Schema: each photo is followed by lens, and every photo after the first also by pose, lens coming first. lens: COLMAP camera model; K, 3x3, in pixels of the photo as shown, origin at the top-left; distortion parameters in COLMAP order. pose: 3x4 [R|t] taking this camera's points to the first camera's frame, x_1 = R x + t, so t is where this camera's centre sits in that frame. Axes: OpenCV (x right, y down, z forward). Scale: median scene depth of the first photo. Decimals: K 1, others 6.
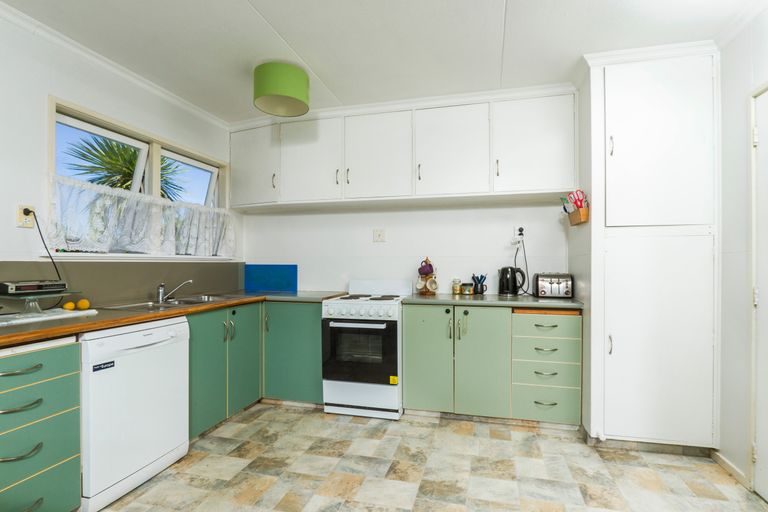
lens RADIAL K [[366.4, 0, 383.8], [0, 366.4, 267.2], [0, 0, 1]] dist [-0.013905, 0.000123]
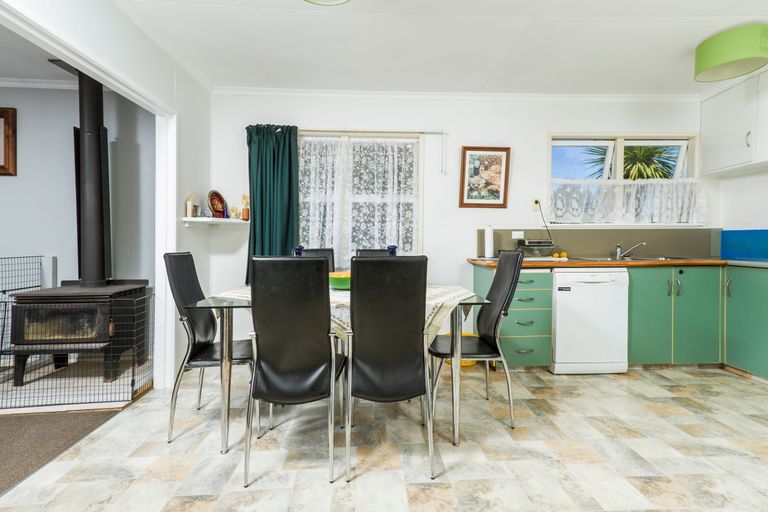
lens RADIAL K [[368.6, 0, 384.8], [0, 368.6, 244.5], [0, 0, 1]] dist [0.022926, 0.000286]
pose [[0.292397, 0.006321, -0.956276, 0.405949], [-0.007998, 0.999959, 0.004164, 0.041939], [0.956263, 0.006431, 0.292436, -0.195062]]
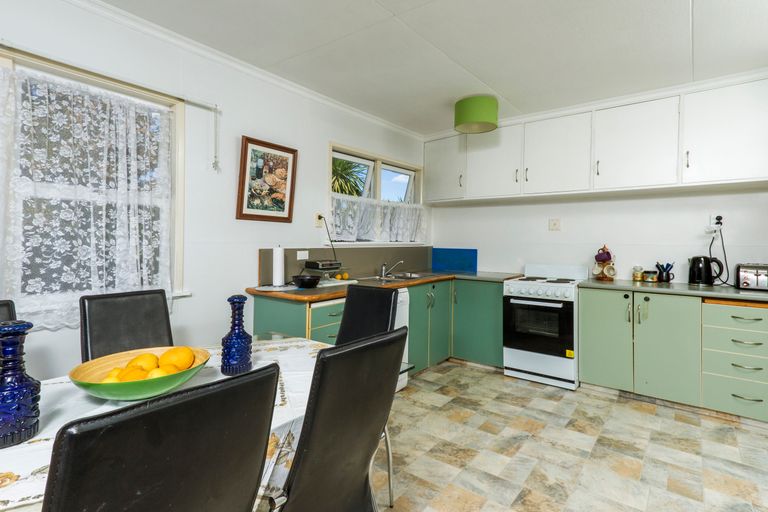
lens RADIAL K [[394.1, 0, 384.2], [0, 394.1, 244.9], [0, 0, 1]] dist [0.049429, 0.000154]
pose [[0.925939, 0.011326, -0.377503, -0.041669], [-0.010181, 0.999936, 0.005030, -0.030345], [0.377536, -0.000814, 0.925995, -0.365515]]
